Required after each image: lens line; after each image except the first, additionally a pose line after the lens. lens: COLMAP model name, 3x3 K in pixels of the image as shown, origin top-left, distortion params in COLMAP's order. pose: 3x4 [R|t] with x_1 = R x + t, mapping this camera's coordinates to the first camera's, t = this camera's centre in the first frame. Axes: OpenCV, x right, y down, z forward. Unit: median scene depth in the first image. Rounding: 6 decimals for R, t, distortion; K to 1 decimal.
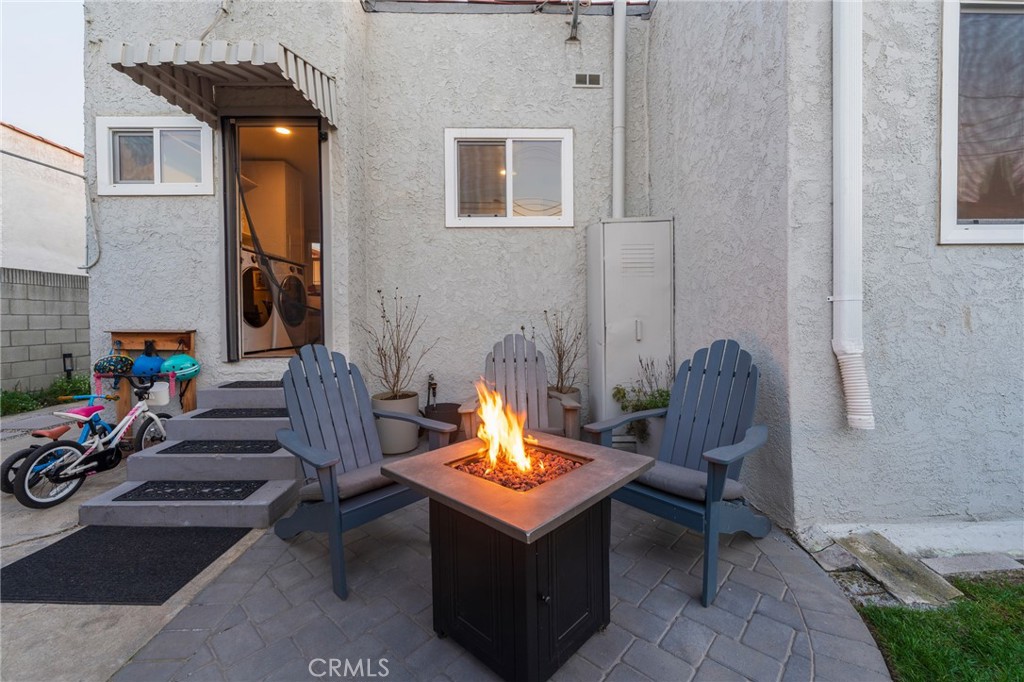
lens RADIAL K [[415.4, 0, 512.1], [0, 415.4, 324.2], [0, 0, 1]] dist [-0.002593, 0.000399]
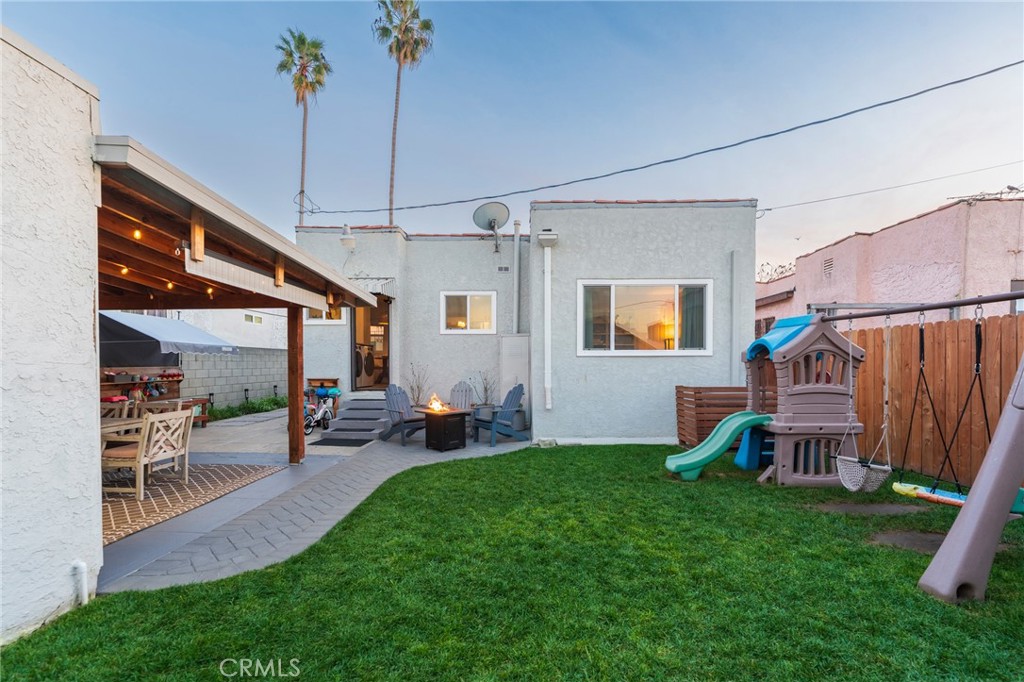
lens RADIAL K [[415.4, 0, 528.4], [0, 415.4, 372.9], [0, 0, 1]] dist [-0.002593, 0.000399]
pose [[0.999844, 0.009868, -0.014653, 0.435515], [-0.009777, 0.999933, 0.006240, -0.046906], [0.014713, -0.006096, 0.999873, -1.542922]]
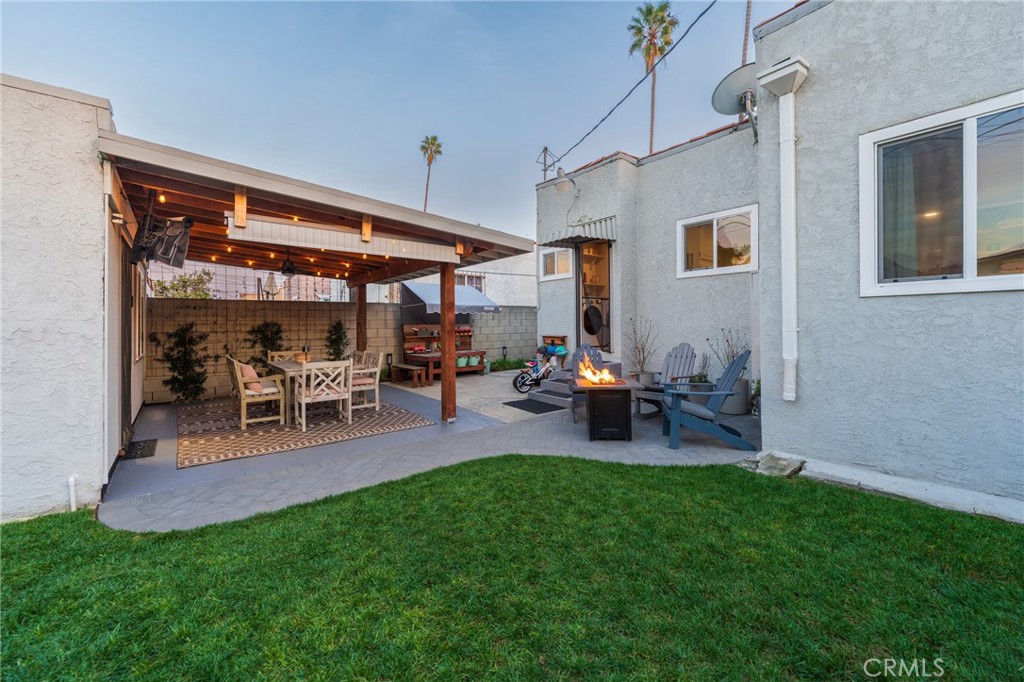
lens RADIAL K [[415.4, 0, 522.5], [0, 415.4, 327.5], [0, 0, 1]] dist [-0.002593, 0.000399]
pose [[0.619162, 0.009815, -0.785202, 0.948398], [-0.007317, 0.999951, 0.006729, -0.047738], [0.785229, 0.001579, 0.619204, -0.666429]]
